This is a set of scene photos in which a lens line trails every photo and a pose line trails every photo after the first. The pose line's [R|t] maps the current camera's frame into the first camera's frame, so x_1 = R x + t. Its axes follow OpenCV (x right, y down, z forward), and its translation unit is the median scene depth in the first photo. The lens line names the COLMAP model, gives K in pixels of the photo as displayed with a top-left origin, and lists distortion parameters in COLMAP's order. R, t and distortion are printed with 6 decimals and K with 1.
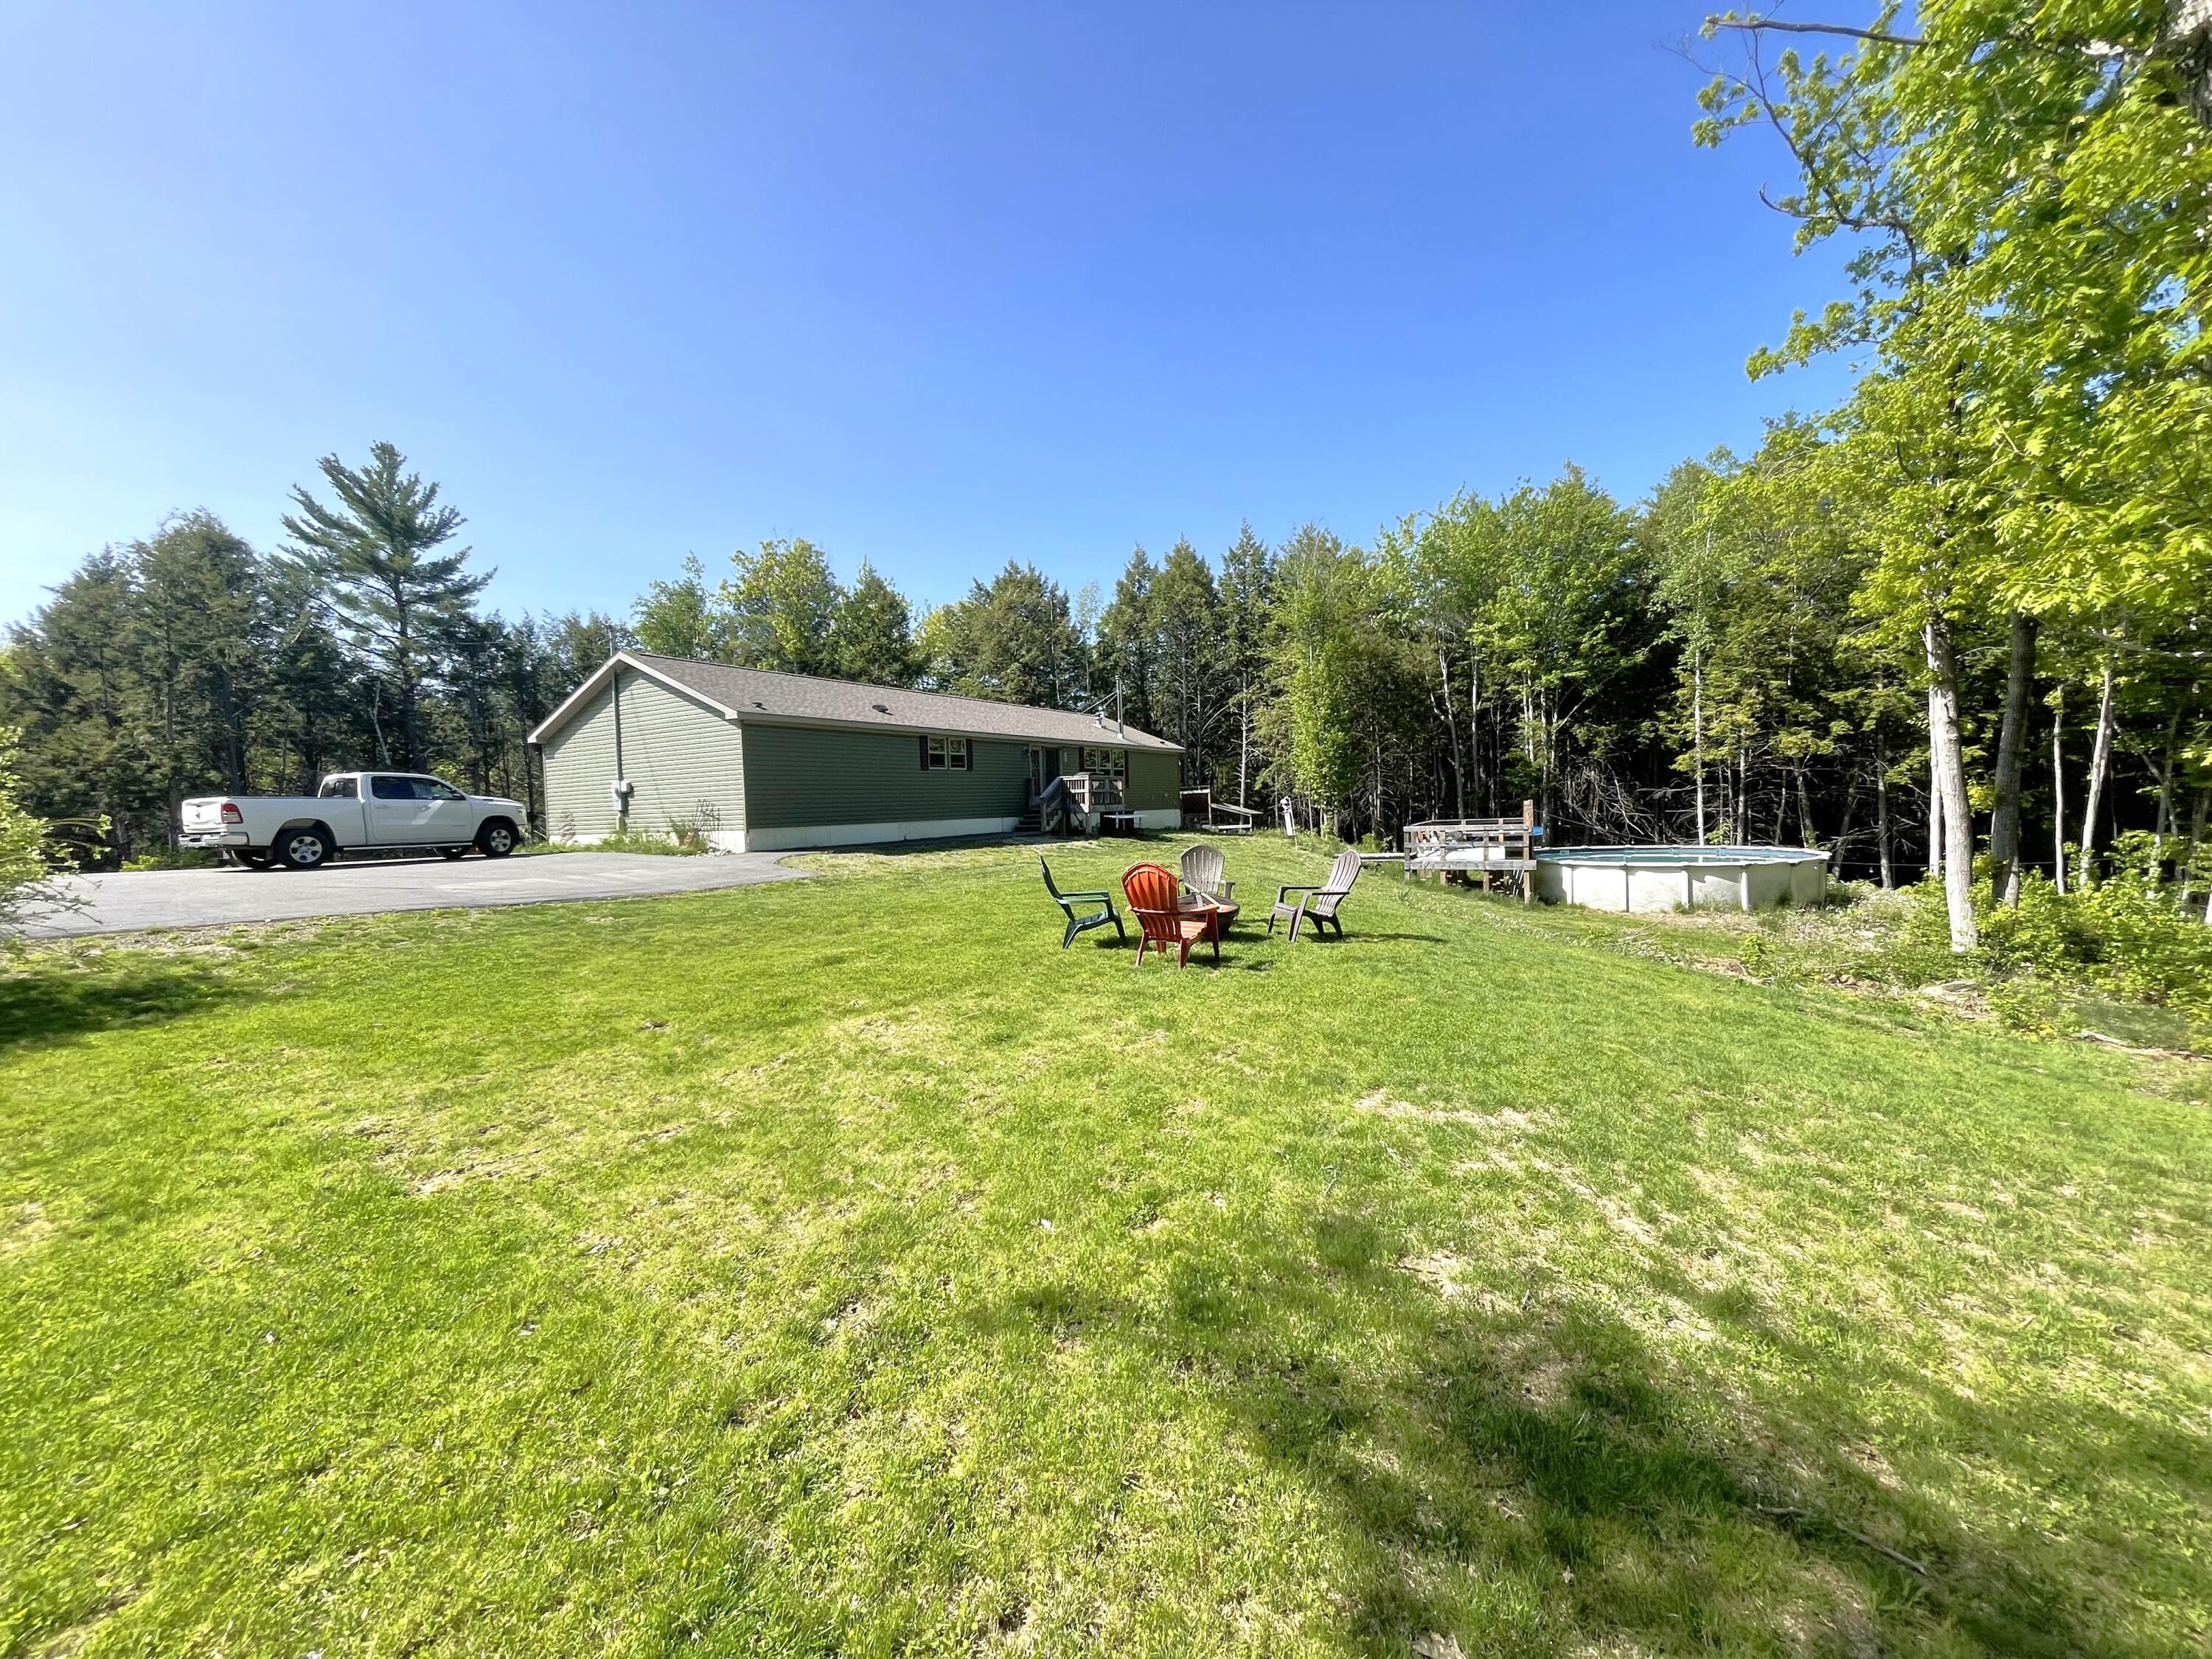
lens RADIAL K [[891.3, 0, 1099.8], [0, 891.3, 824.8], [0, 0, 1]] dist [-0.005740, 0.002005]
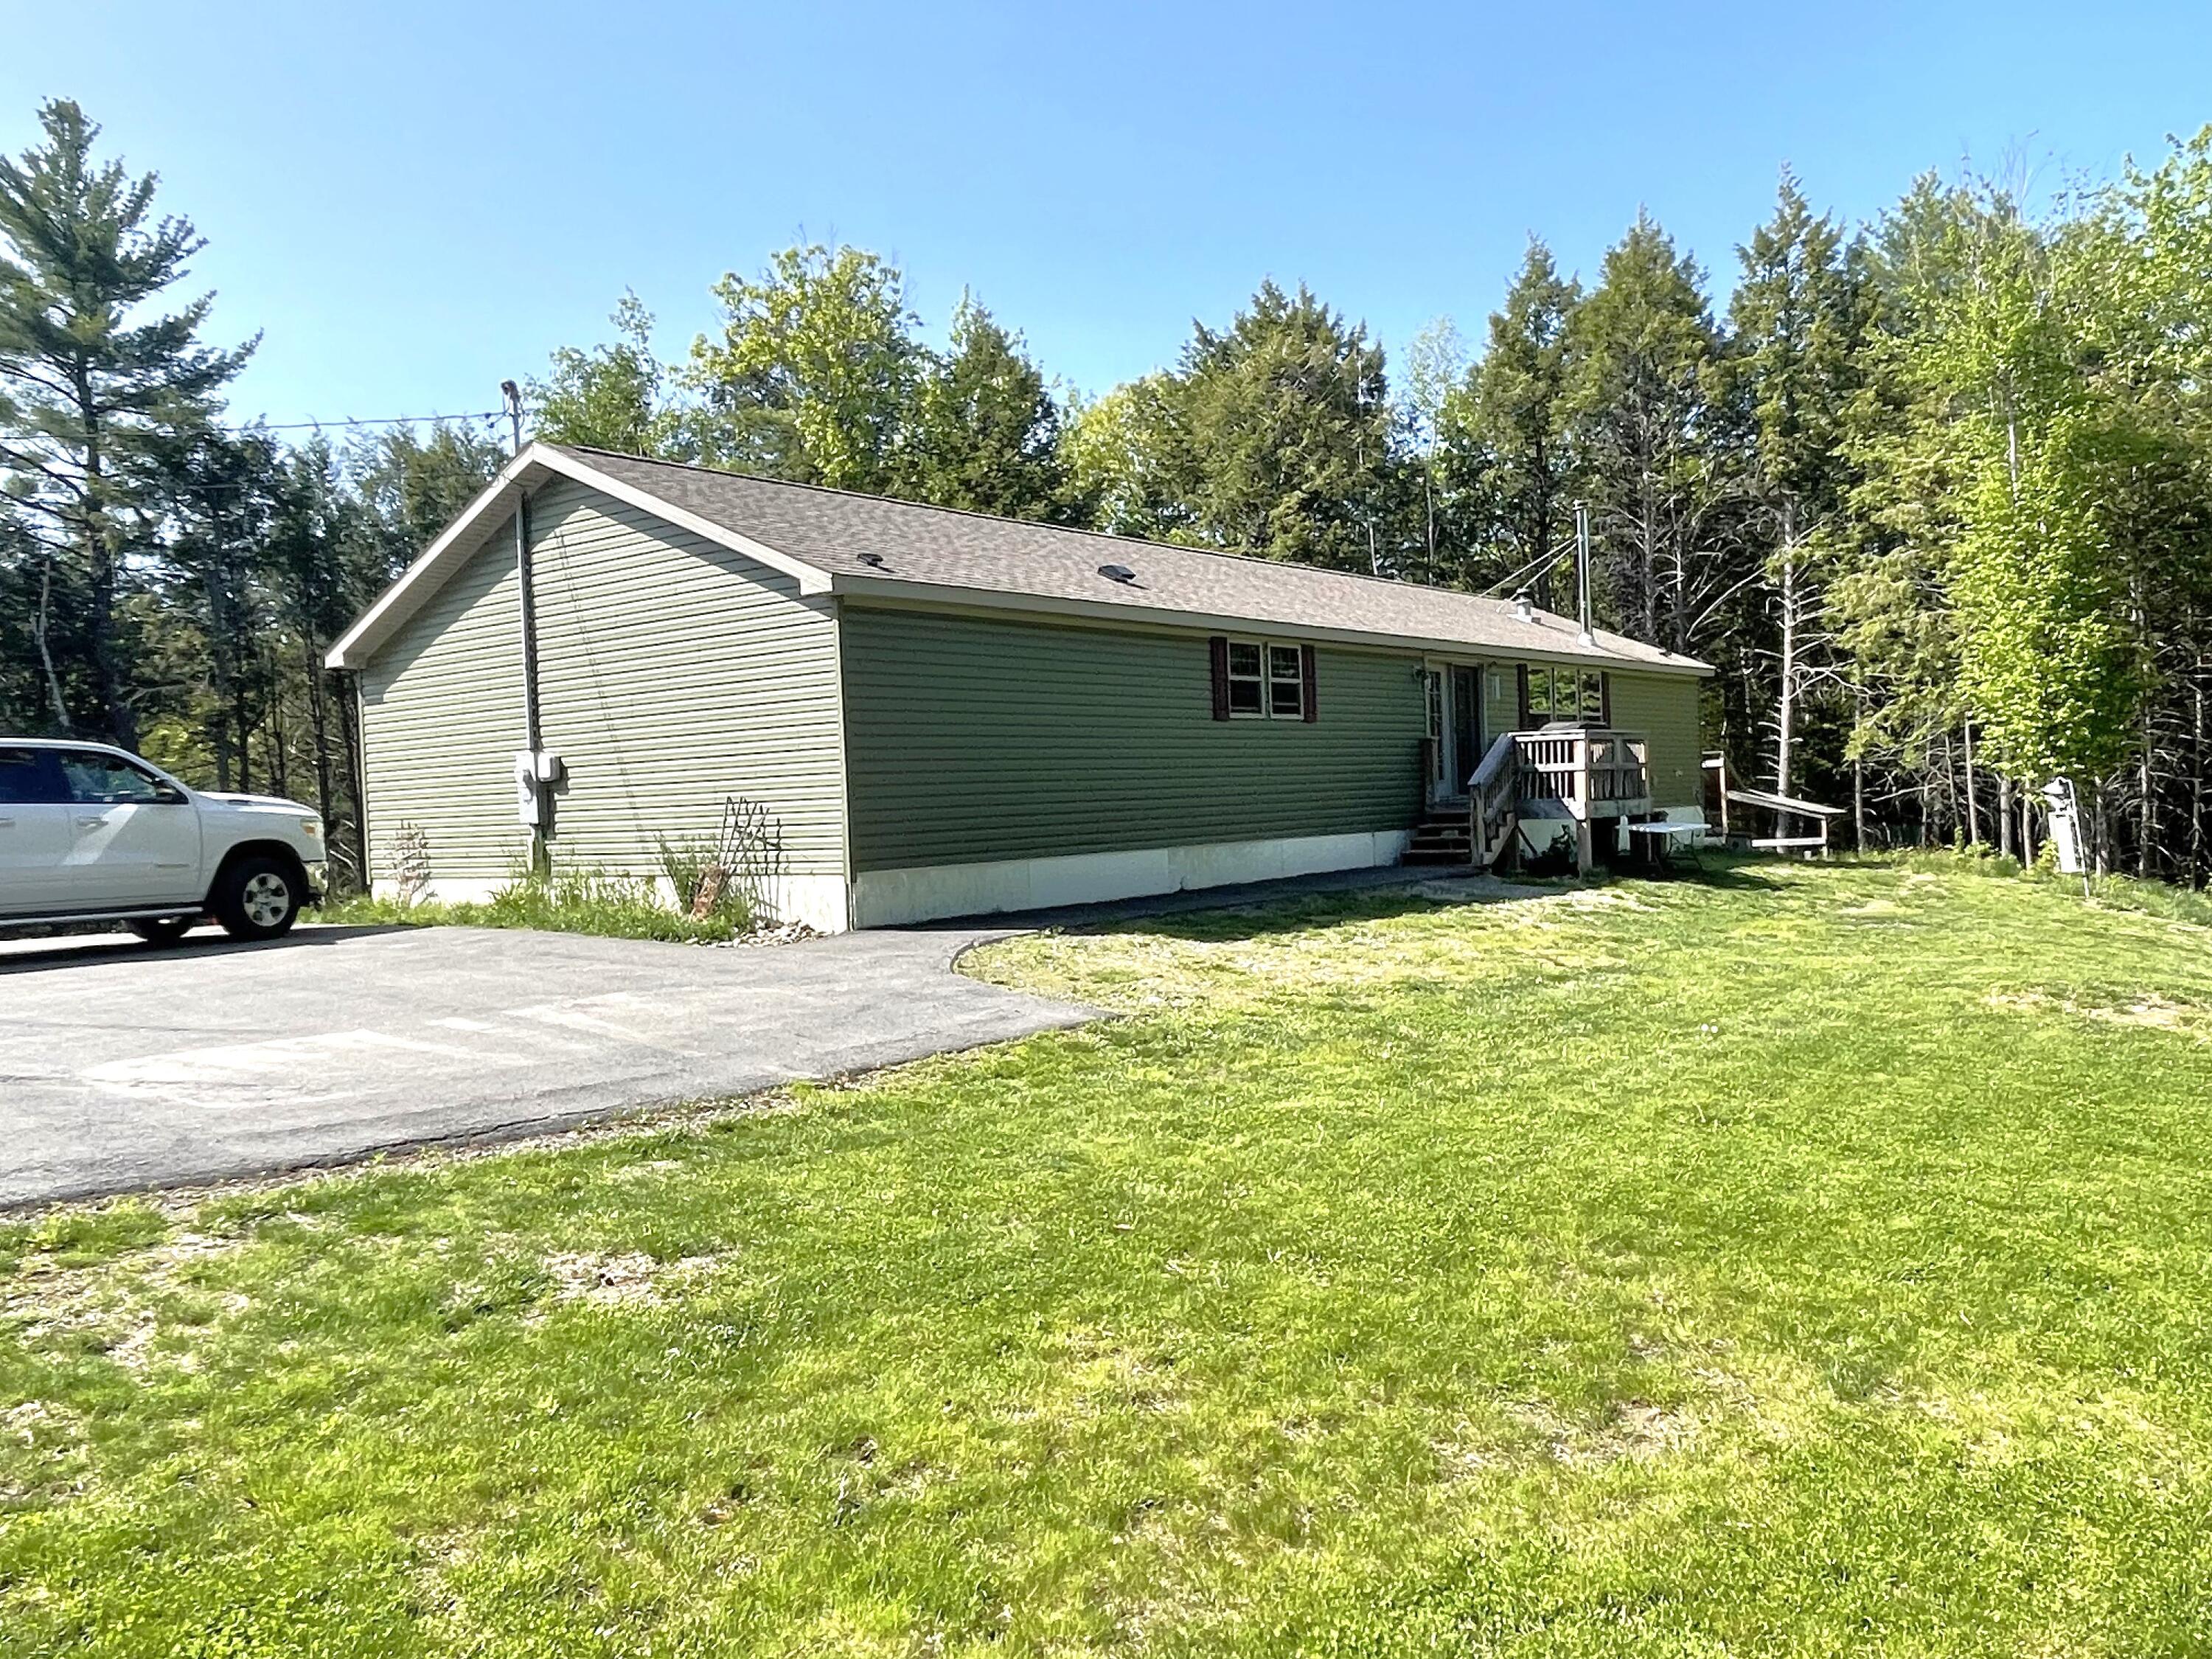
lens RADIAL K [[1665.7, 0, 1102.8], [0, 1665.7, 802.8], [0, 0, 1]] dist [0.038552, -0.059085]
pose [[0.991473, -0.004848, -0.130222, -0.083107], [0.003029, 0.999895, -0.014162, -0.006705], [0.130277, 0.013646, 0.991384, 0.123544]]
